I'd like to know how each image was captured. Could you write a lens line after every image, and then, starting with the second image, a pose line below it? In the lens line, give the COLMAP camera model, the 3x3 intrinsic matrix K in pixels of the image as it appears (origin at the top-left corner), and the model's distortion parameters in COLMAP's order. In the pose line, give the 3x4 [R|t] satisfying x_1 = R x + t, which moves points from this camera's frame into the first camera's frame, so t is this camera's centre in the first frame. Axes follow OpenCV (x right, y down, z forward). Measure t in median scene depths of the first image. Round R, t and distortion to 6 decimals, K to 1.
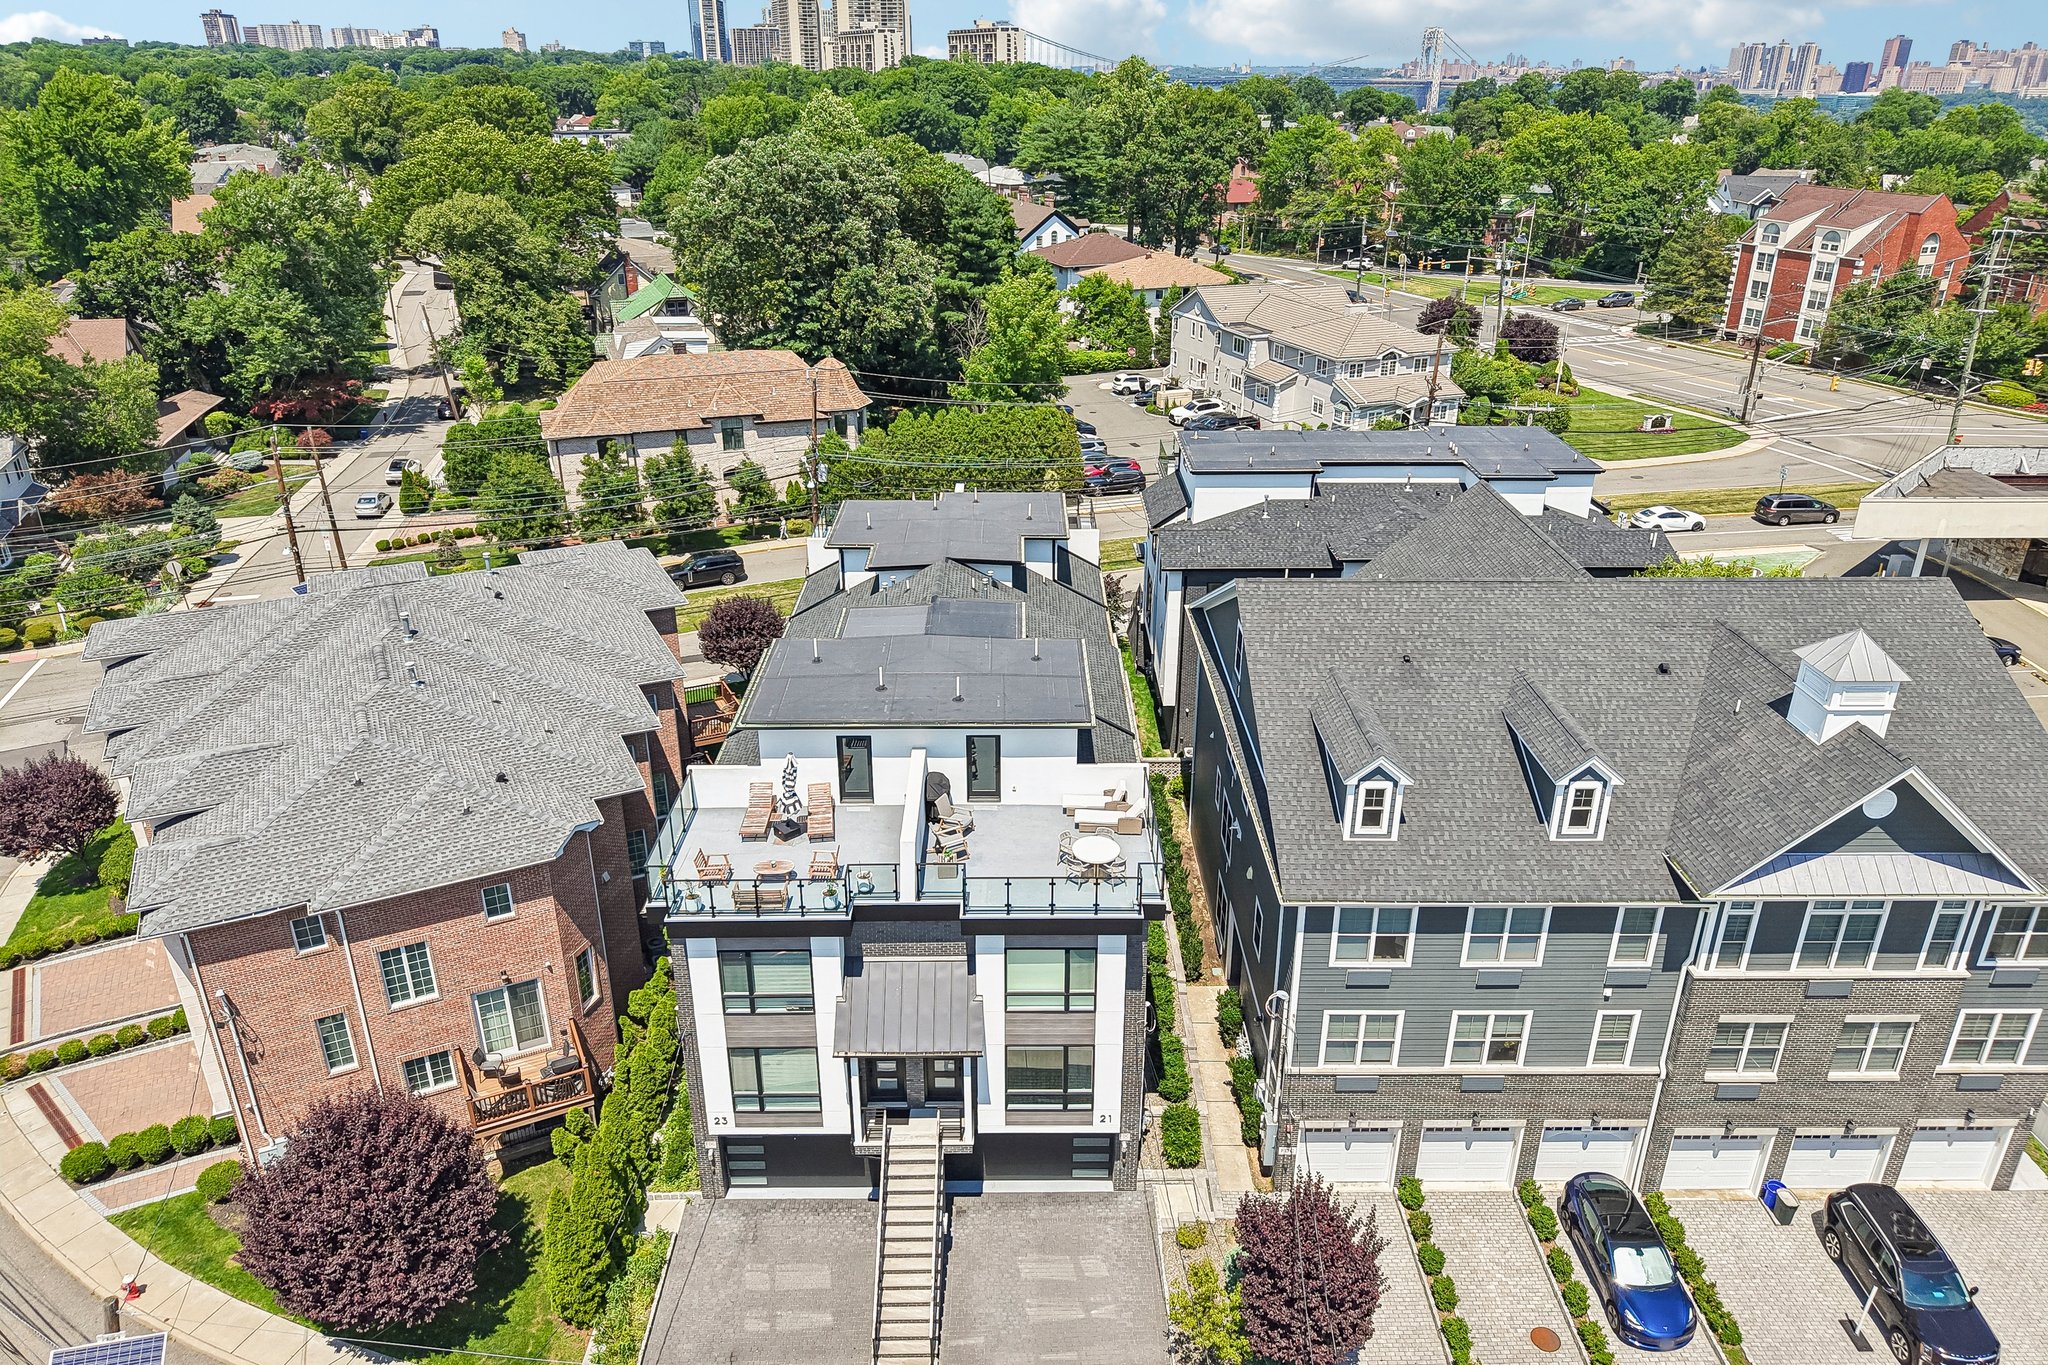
lens RADIAL K [[1373.6, 0, 1025.8], [0, 1373.6, 690.6], [0, 0, 1]] dist [0.025222, -0.024250]
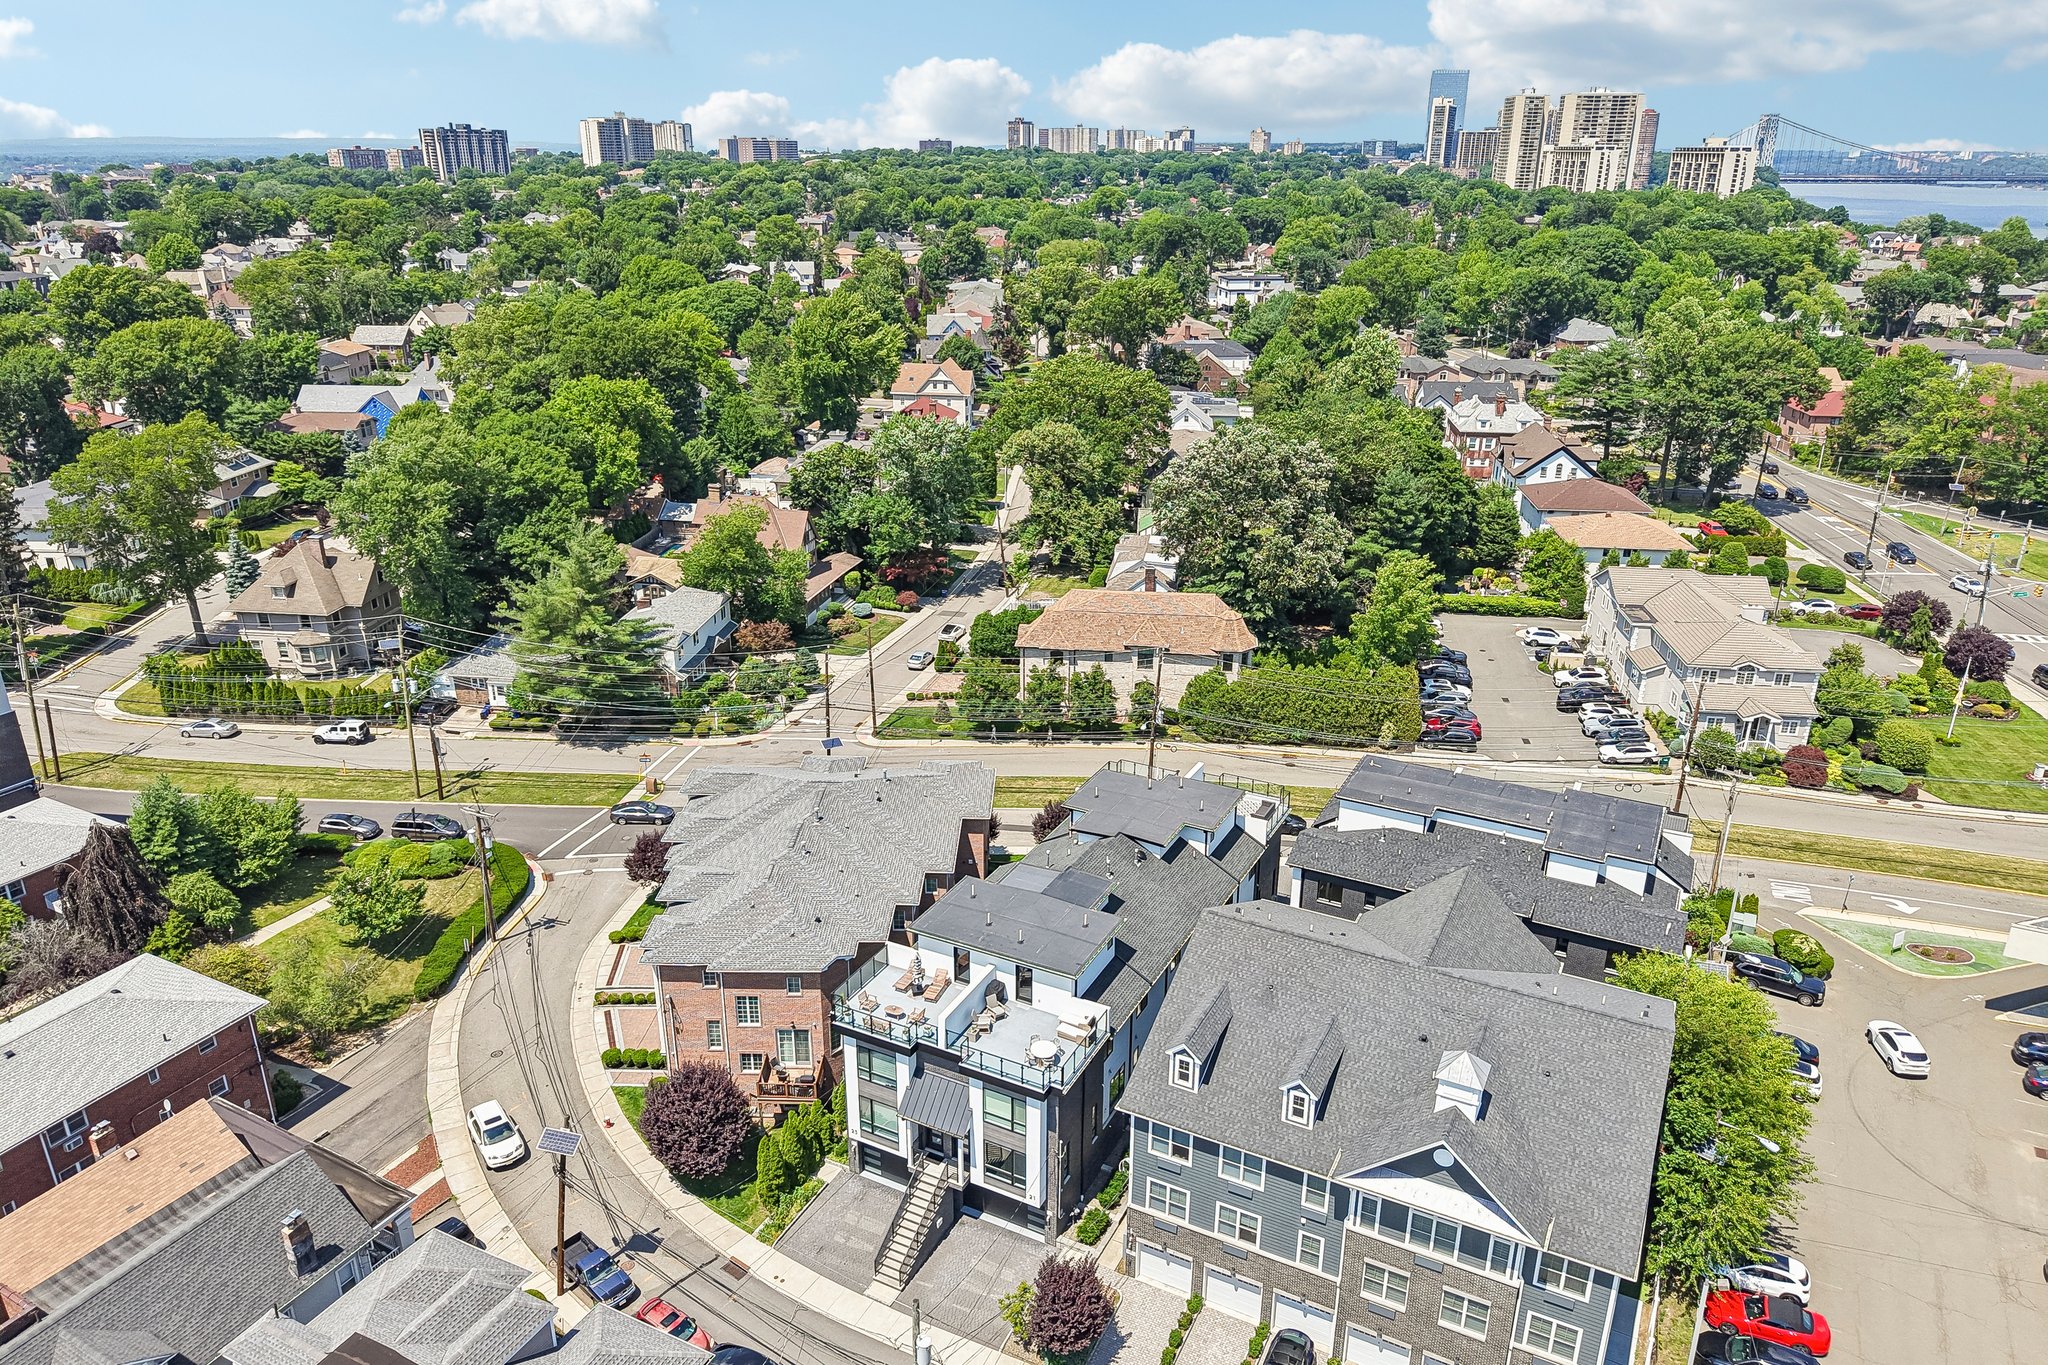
lens RADIAL K [[1373.6, 0, 1023.4], [0, 1373.6, 687.6], [0, 0, 1]] dist [0.025222, -0.024250]
pose [[0.883200, 0.170555, -0.436885, 0.624678], [-0.193547, 0.981056, -0.008277, -0.282073], [0.427197, 0.091868, 0.899479, -0.593781]]
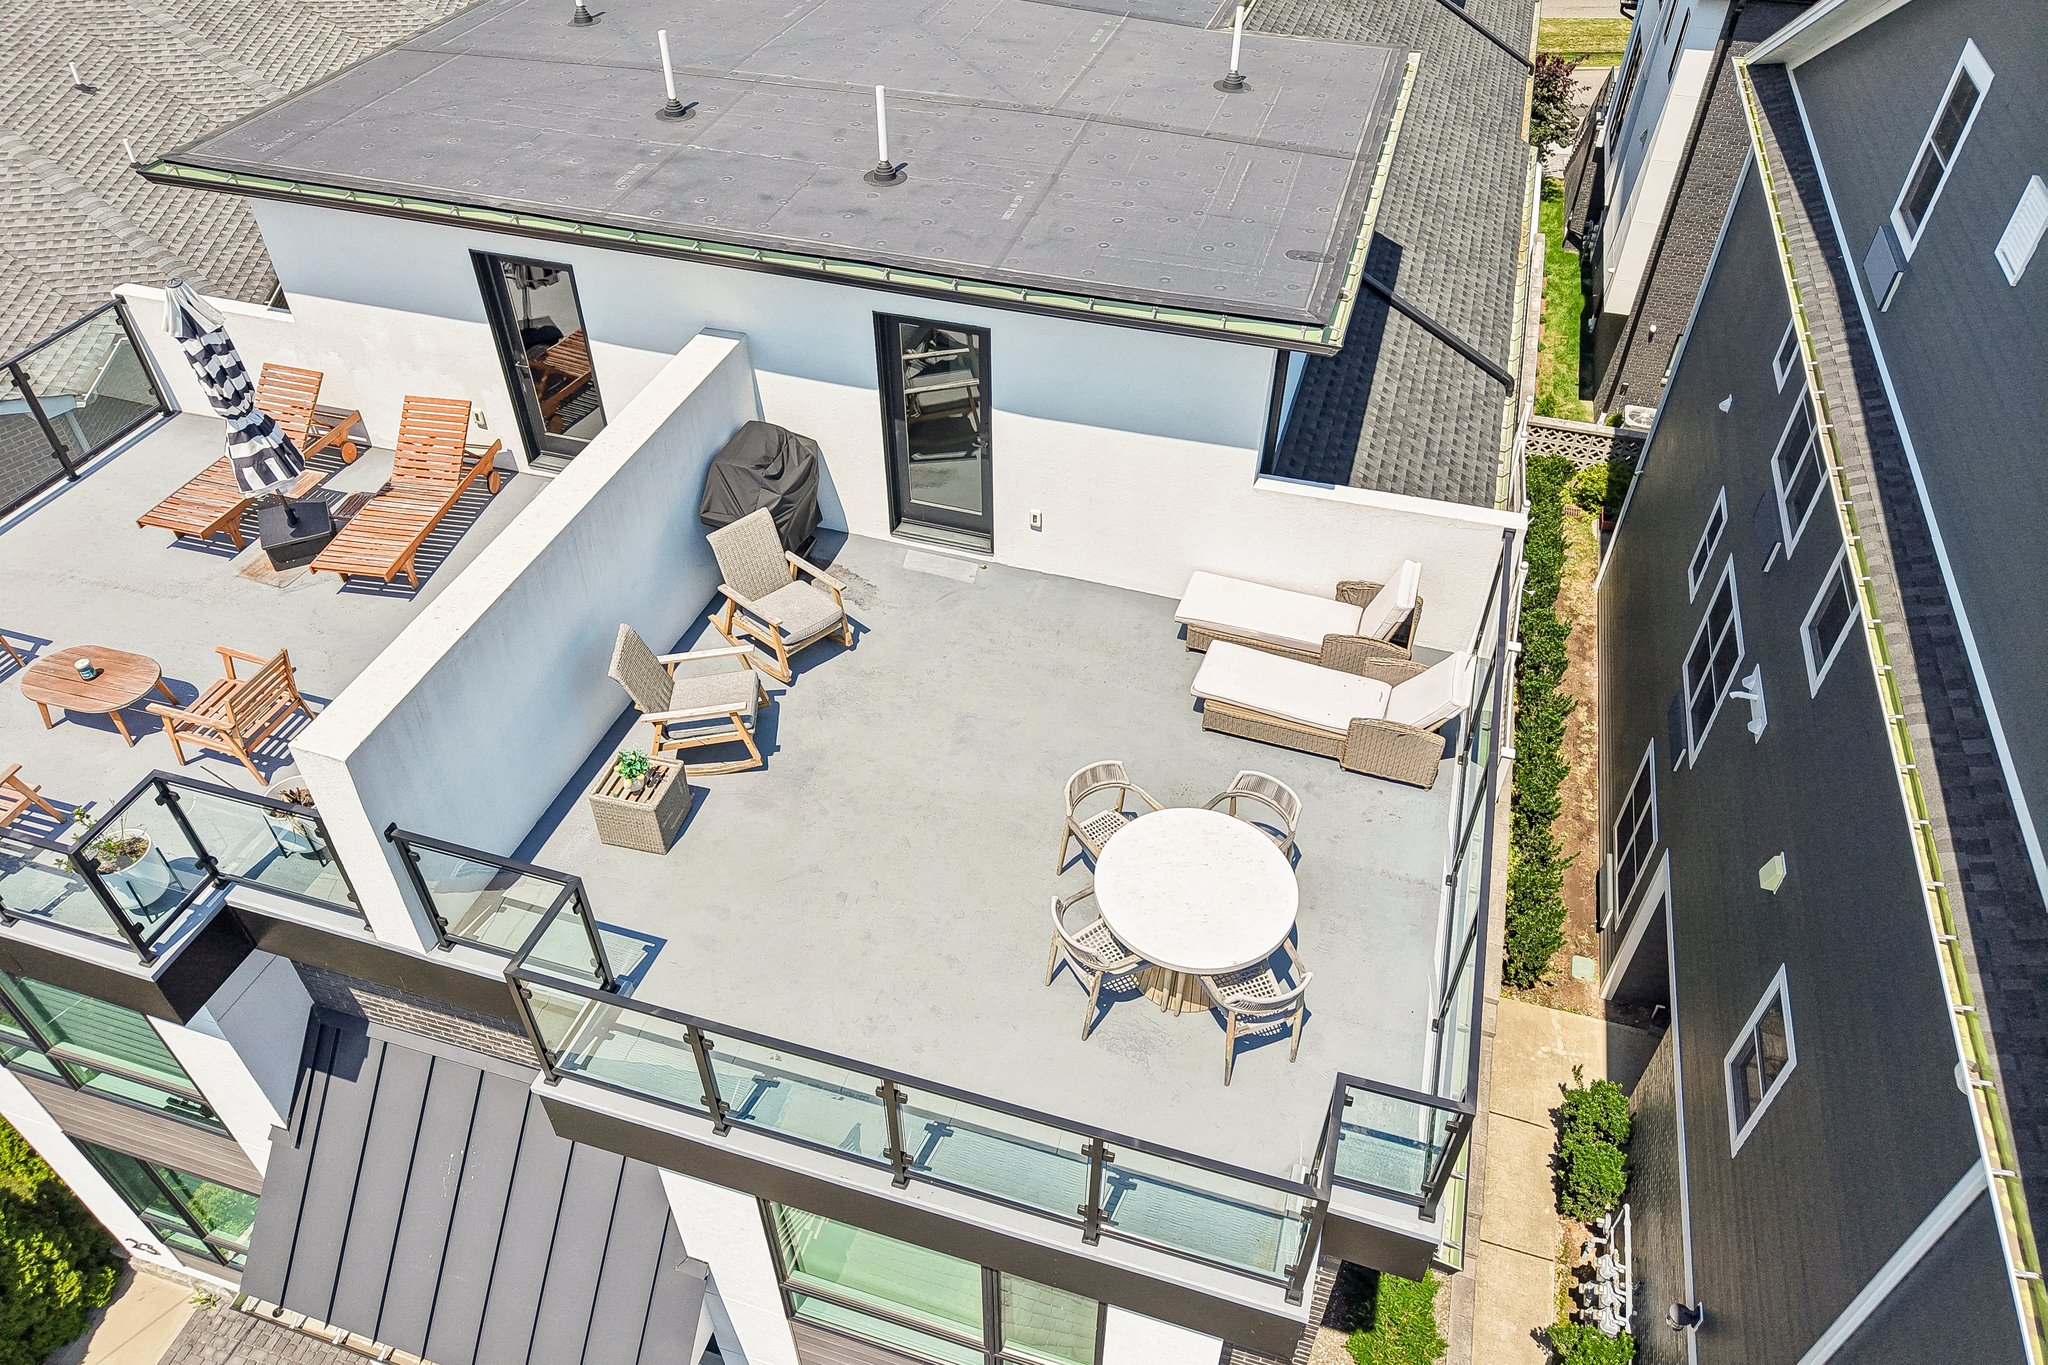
lens RADIAL K [[1373.6, 0, 1017.0], [0, 1373.6, 691.2], [0, 0, 1]] dist [0.025222, -0.024250]
pose [[0.952672, 0.204087, -0.225310, 0.056563], [-0.126062, 0.939637, 0.318104, 0.011176], [0.276630, -0.274646, 0.920894, 0.654796]]
